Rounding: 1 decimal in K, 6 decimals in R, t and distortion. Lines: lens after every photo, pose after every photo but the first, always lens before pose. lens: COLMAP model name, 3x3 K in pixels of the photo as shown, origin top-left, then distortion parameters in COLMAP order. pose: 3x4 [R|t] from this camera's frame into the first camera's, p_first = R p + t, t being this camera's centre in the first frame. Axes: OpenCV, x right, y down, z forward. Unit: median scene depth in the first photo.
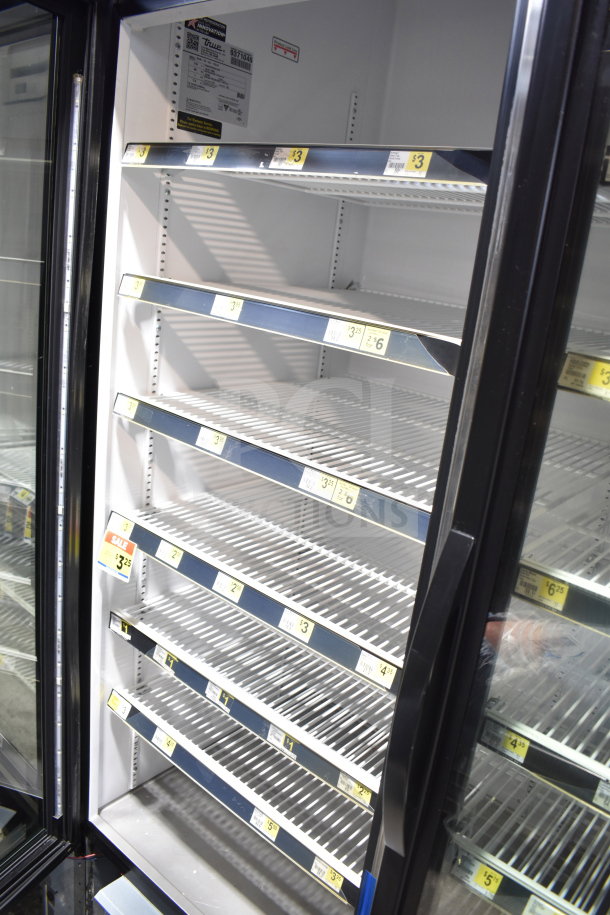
lens RADIAL K [[705.7, 0, 305.0], [0, 705.7, 457.5], [0, 0, 1]] dist [-0.090140, 0.002421]
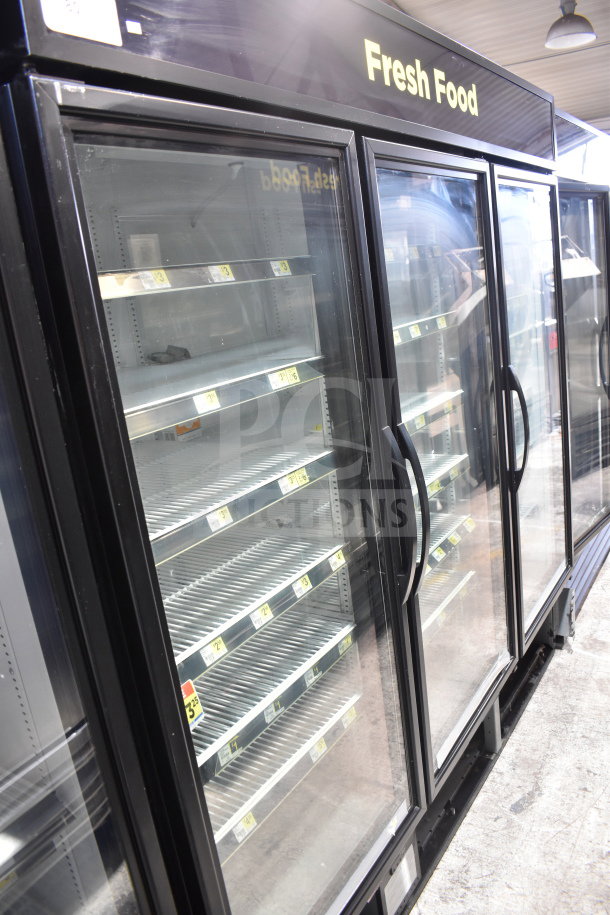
lens RADIAL K [[705.7, 0, 305.0], [0, 705.7, 457.5], [0, 0, 1]] dist [-0.090140, 0.002421]
pose [[-0.139317, -0.340847, 0.929739, -1.318661], [0.387529, 0.845246, 0.367941, -0.530212], [-0.911270, 0.411561, 0.014331, 0.923852]]
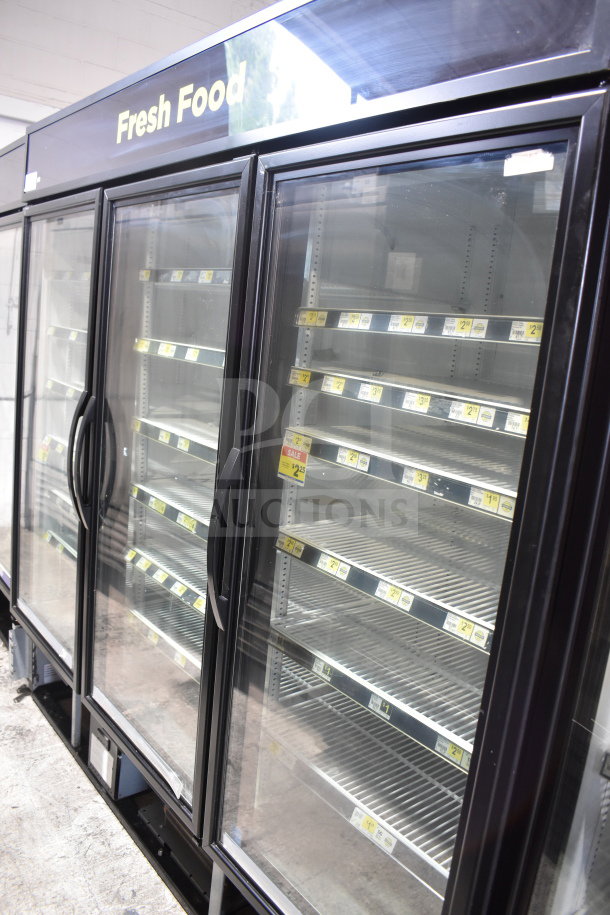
lens RADIAL K [[705.7, 0, 305.0], [0, 705.7, 457.5], [0, 0, 1]] dist [-0.090140, 0.002421]
pose [[0.982707, 0.016834, -0.184398, 1.436373], [-0.039323, 0.992117, -0.118990, 0.590333], [0.180941, 0.124183, 0.975622, -1.438088]]
